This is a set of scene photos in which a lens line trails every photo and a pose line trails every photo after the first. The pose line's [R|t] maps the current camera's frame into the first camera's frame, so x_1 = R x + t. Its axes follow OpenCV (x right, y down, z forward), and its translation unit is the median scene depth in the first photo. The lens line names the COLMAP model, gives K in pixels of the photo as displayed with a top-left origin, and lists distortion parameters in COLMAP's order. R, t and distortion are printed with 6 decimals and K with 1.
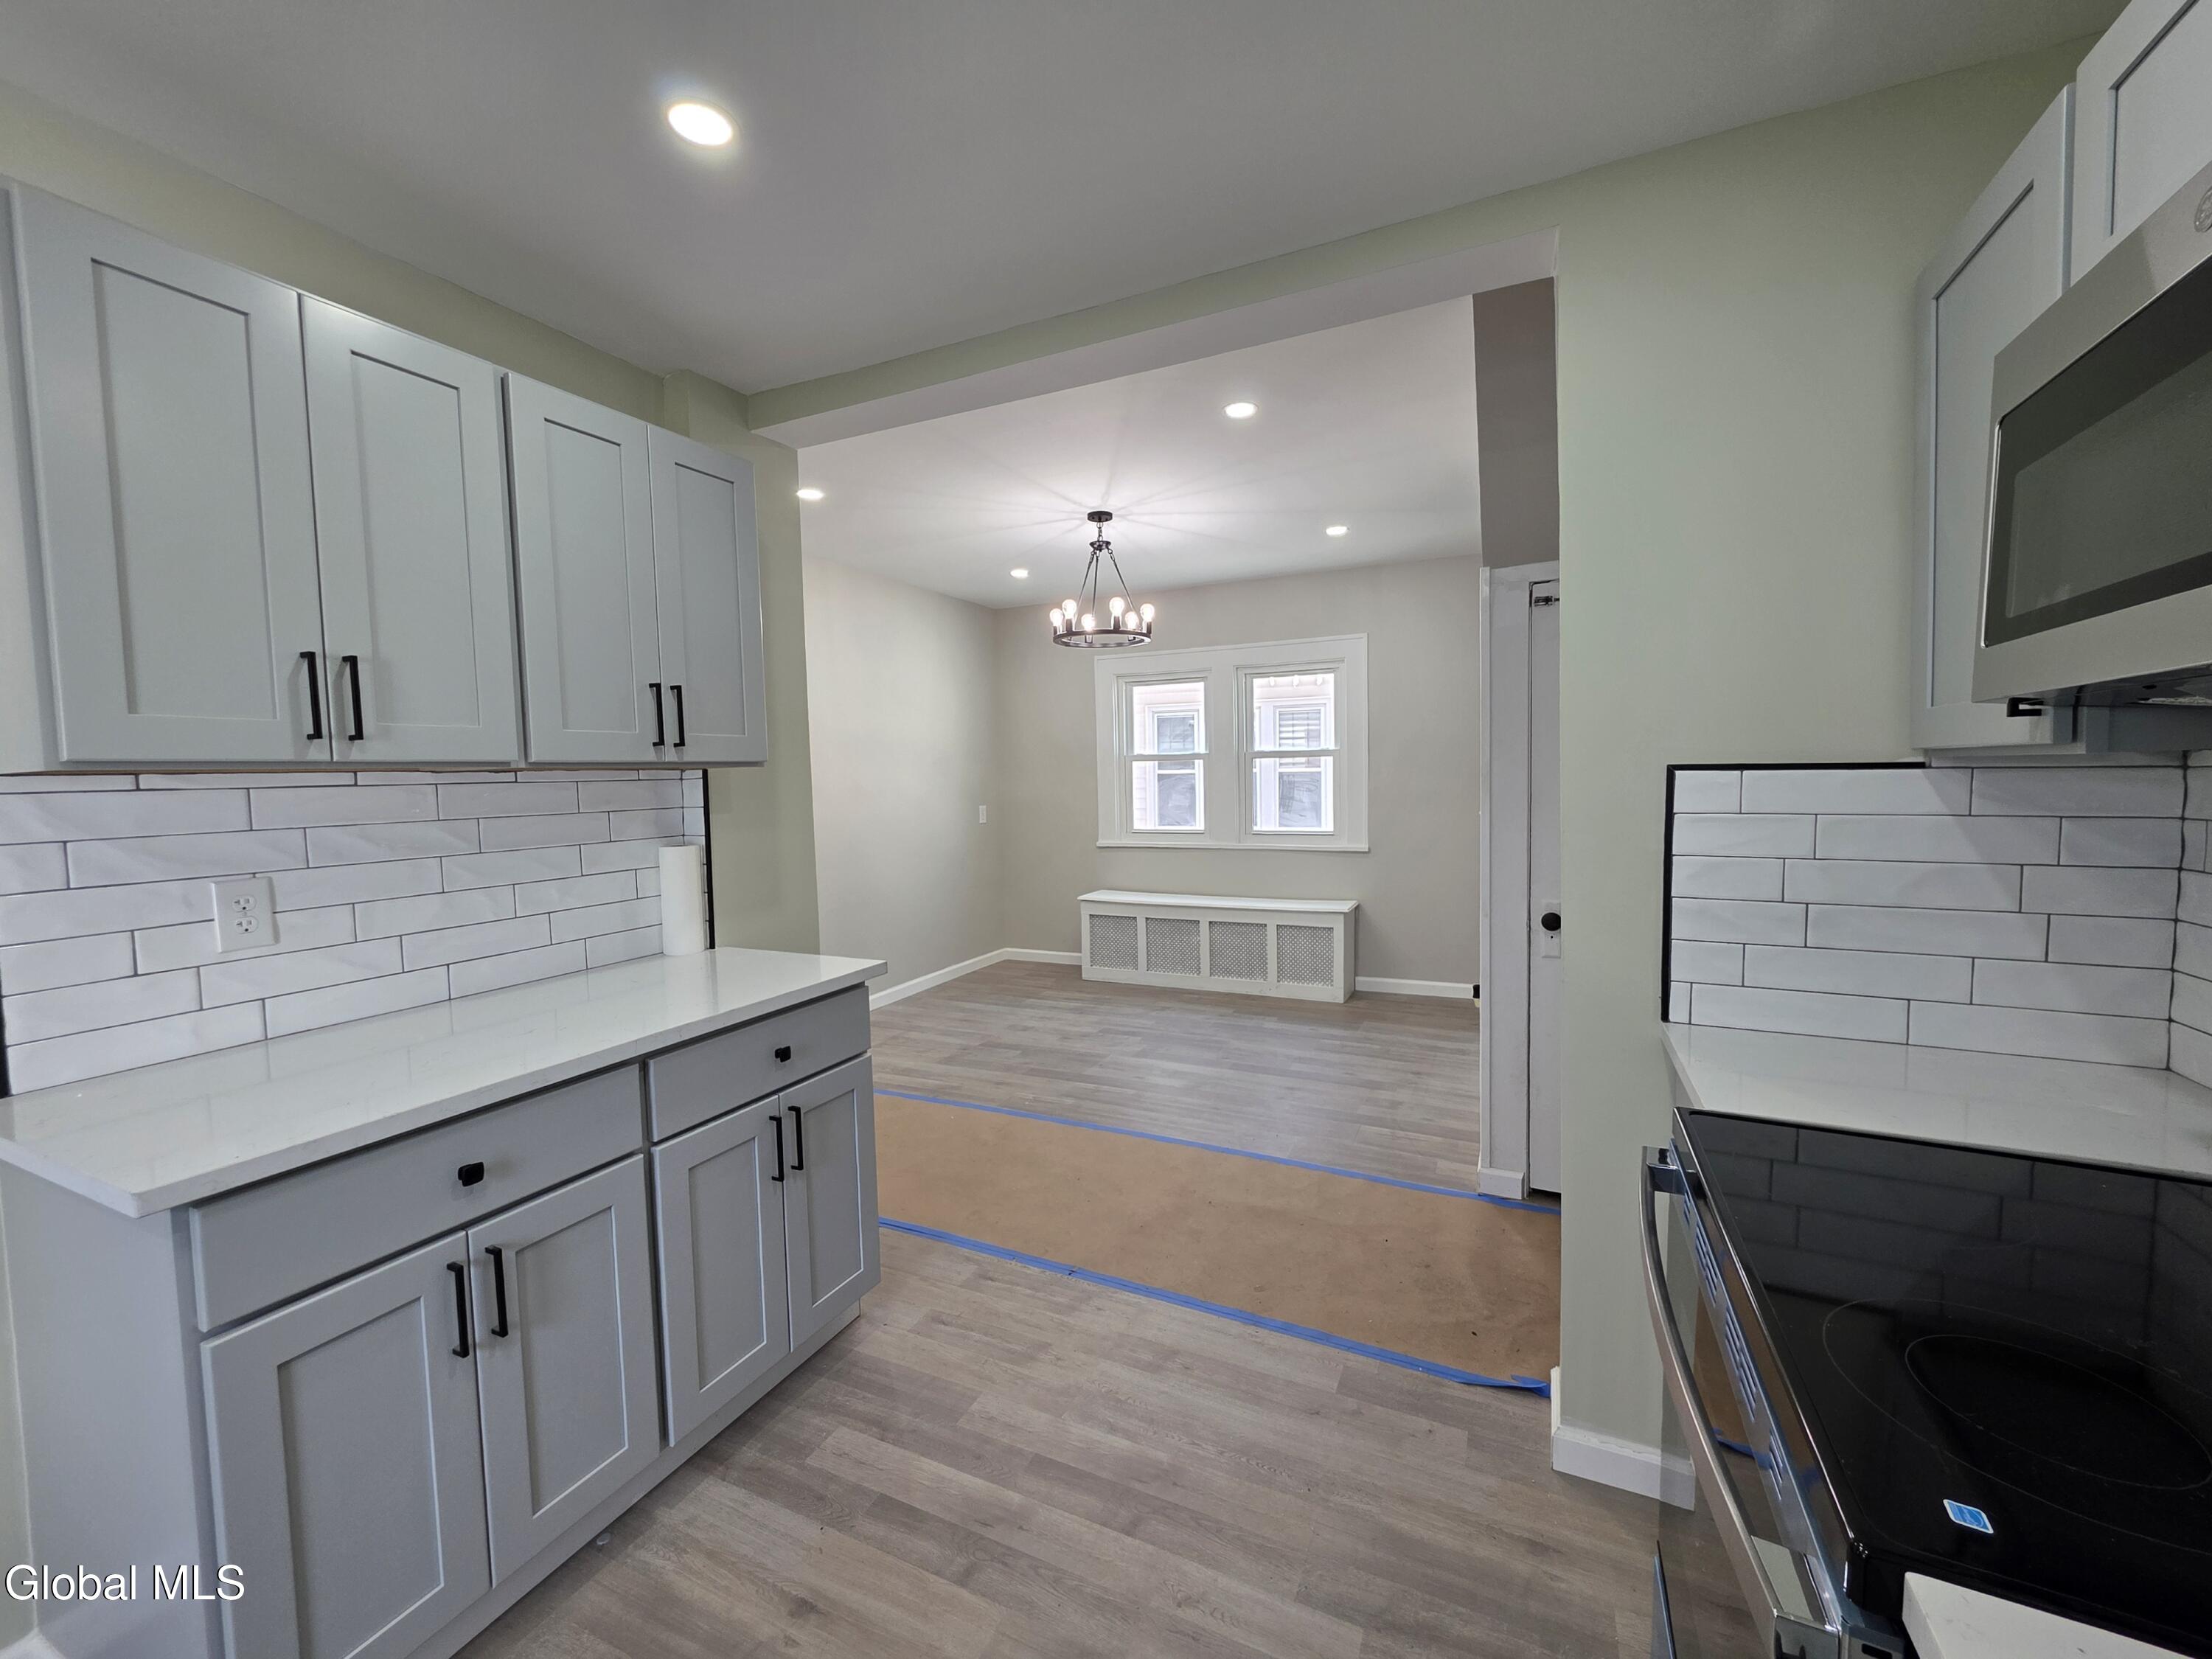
lens RADIAL K [[878.8, 0, 1104.1], [0, 878.8, 819.1], [0, 0, 1]] dist [-0.000374, -0.000214]
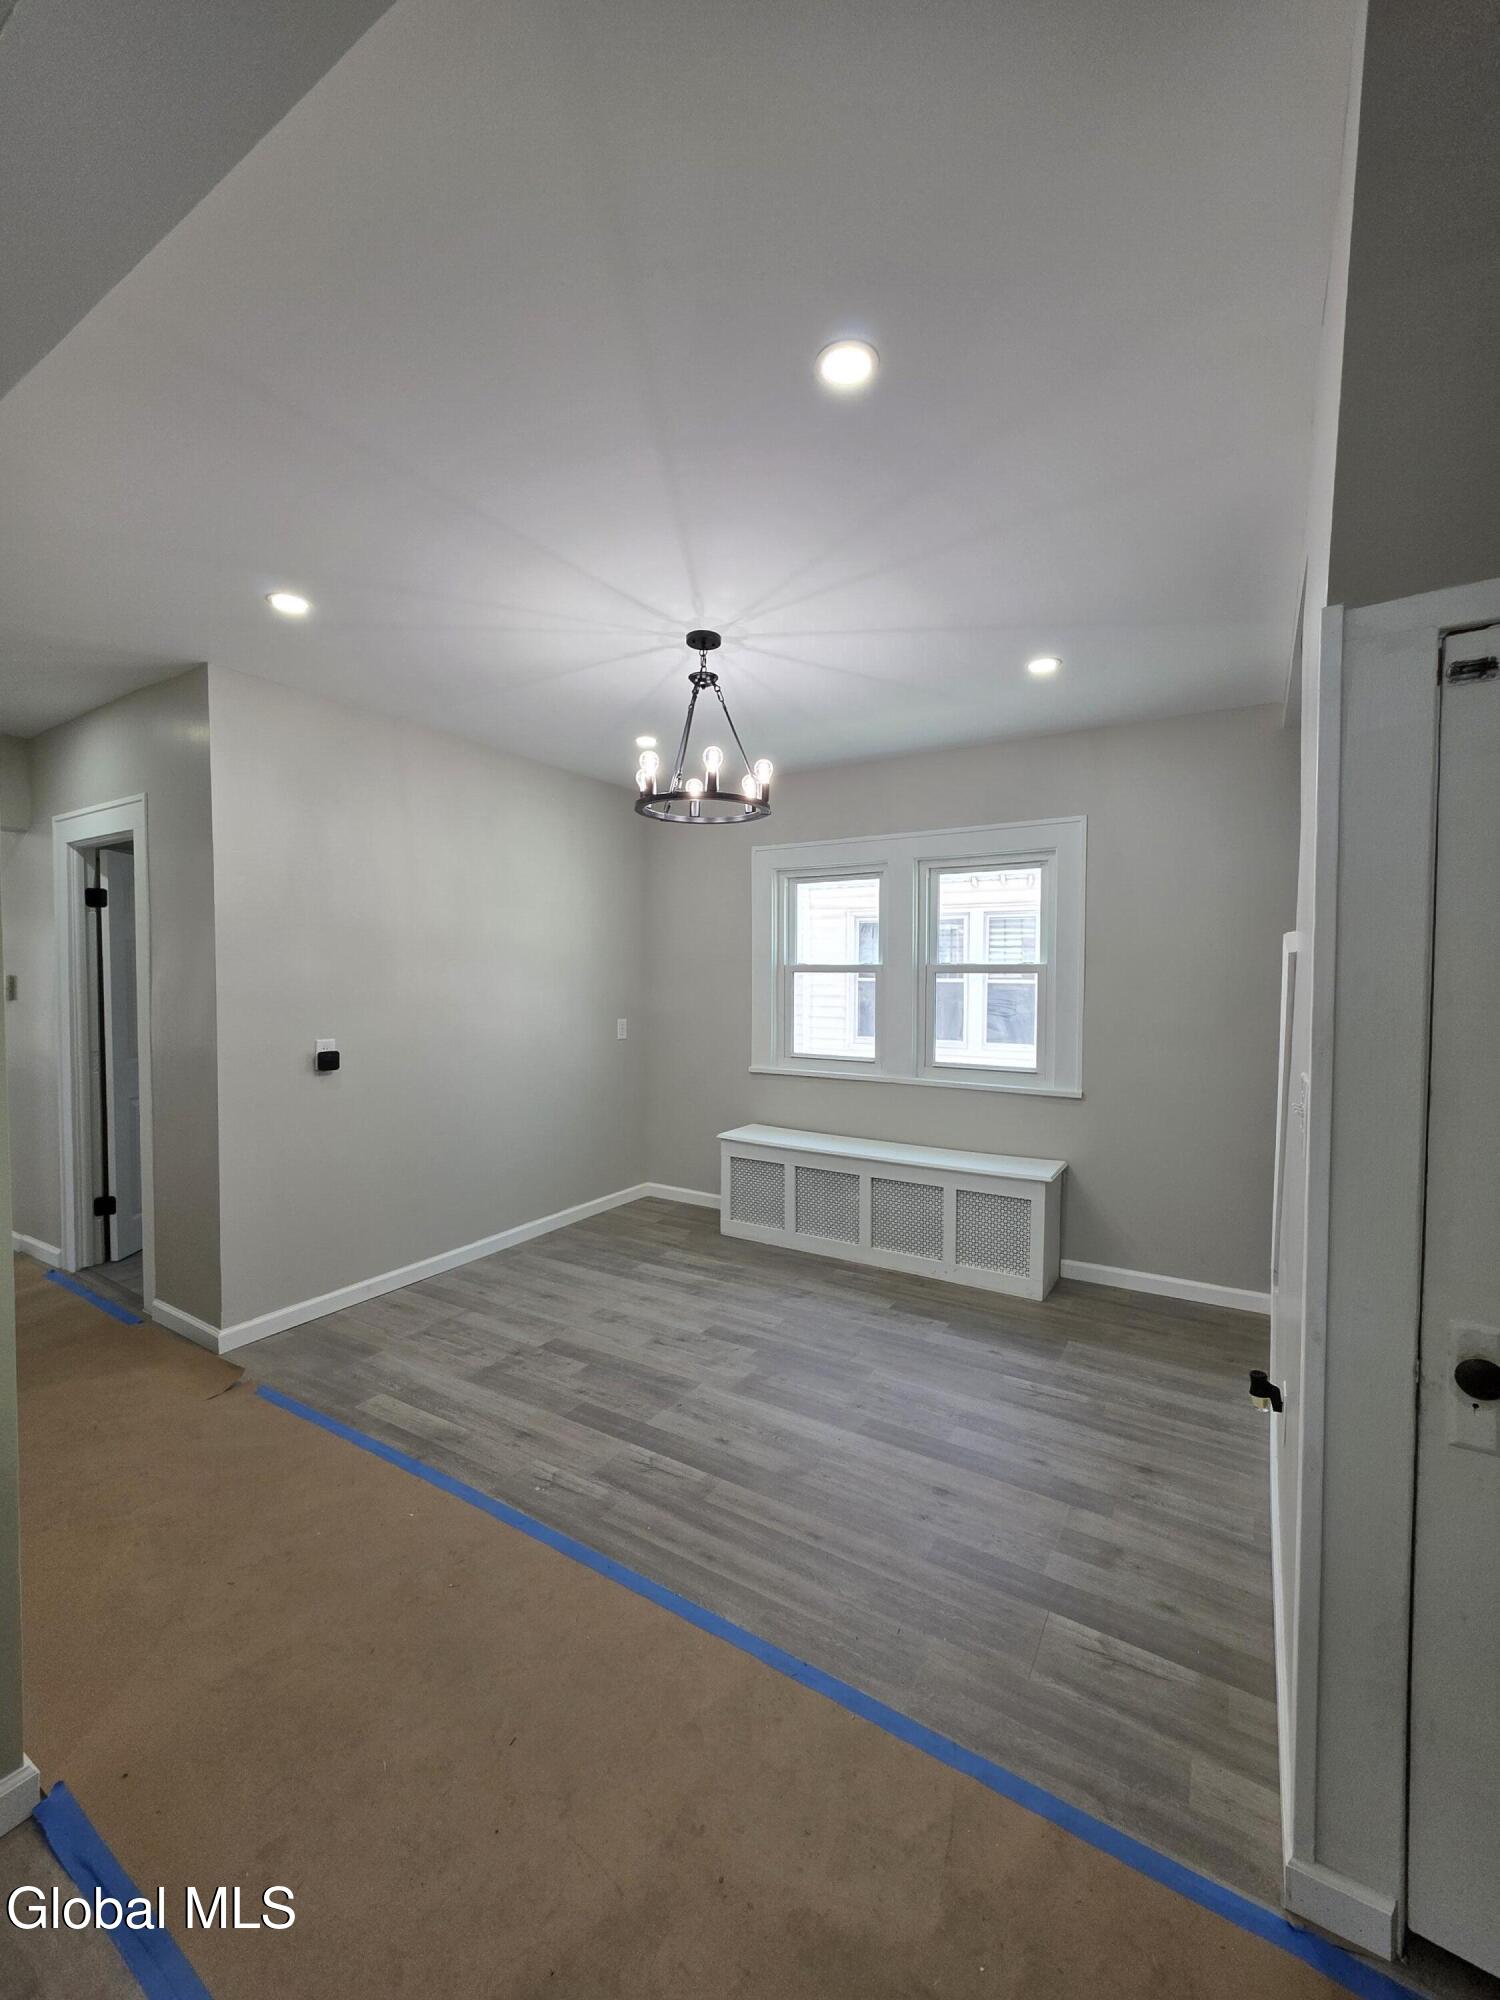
lens RADIAL K [[794.6, 0, 754.2], [0, 794.6, 997.5], [0, 0, 1]] dist [-0.000374, -0.000214]
pose [[0.993721, 0.026855, -0.108618, 0.099550], [-0.029059, 0.999402, -0.018757, -0.033358], [0.108050, 0.021795, 0.993907, 0.307780]]
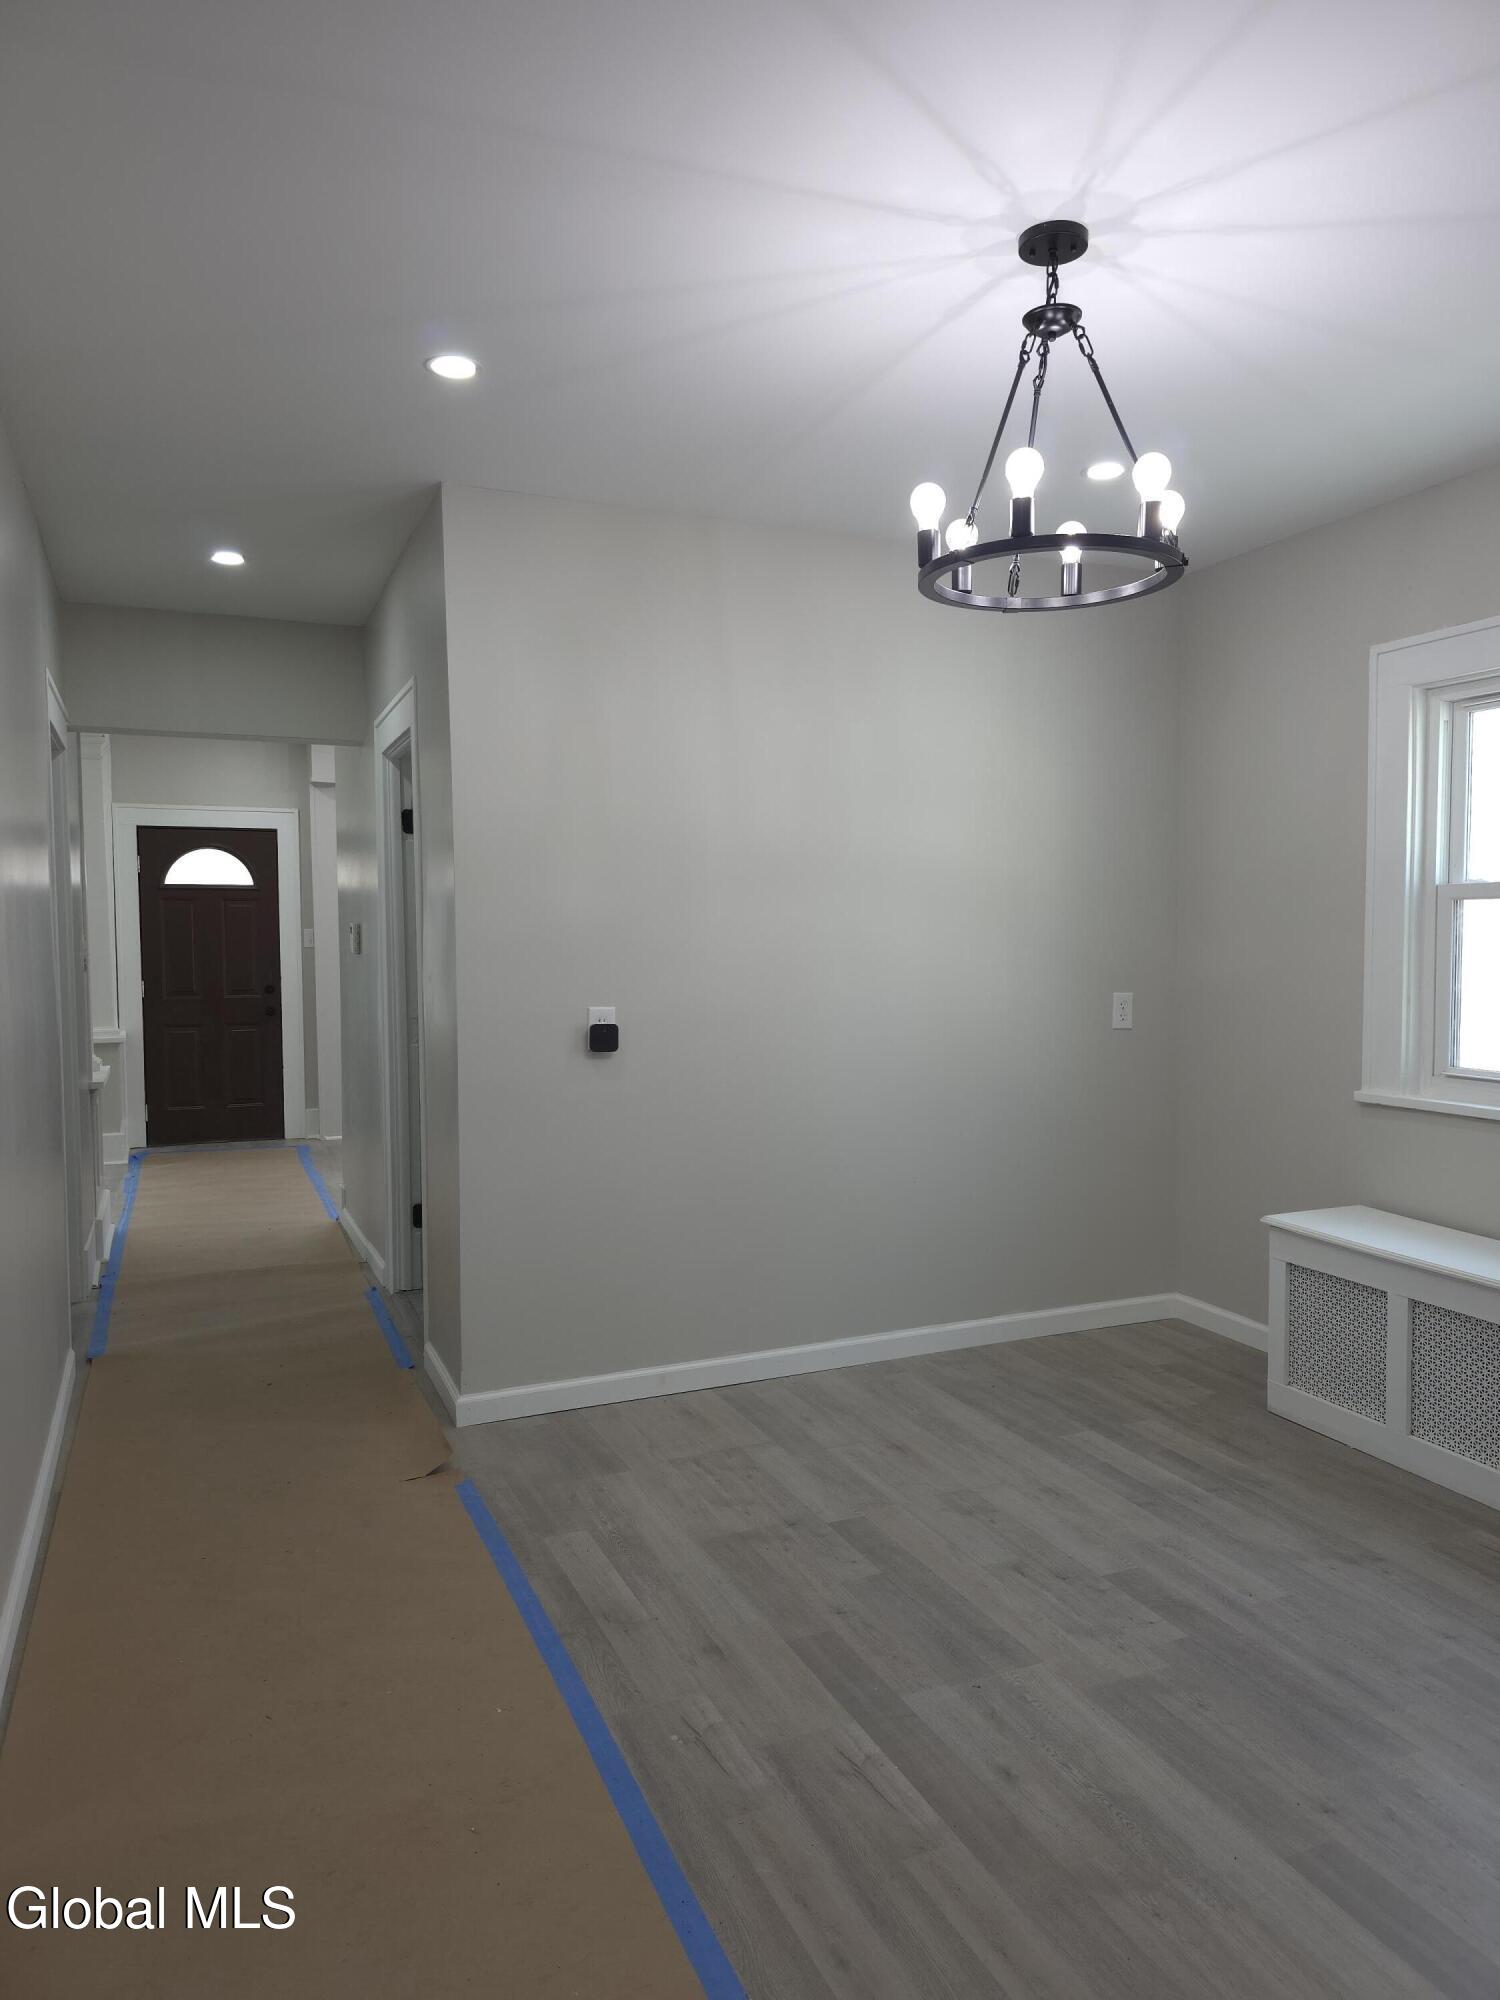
lens RADIAL K [[1335.5, 0, 761.4], [0, 1335.5, 1007.8], [0, 0, 1]] dist [0.019283, -0.004946]
pose [[0.753933, 0.055039, -0.654642, 0.250718], [-0.043953, 0.998478, 0.033328, -0.029013], [0.655480, 0.003646, 0.755204, 0.417200]]
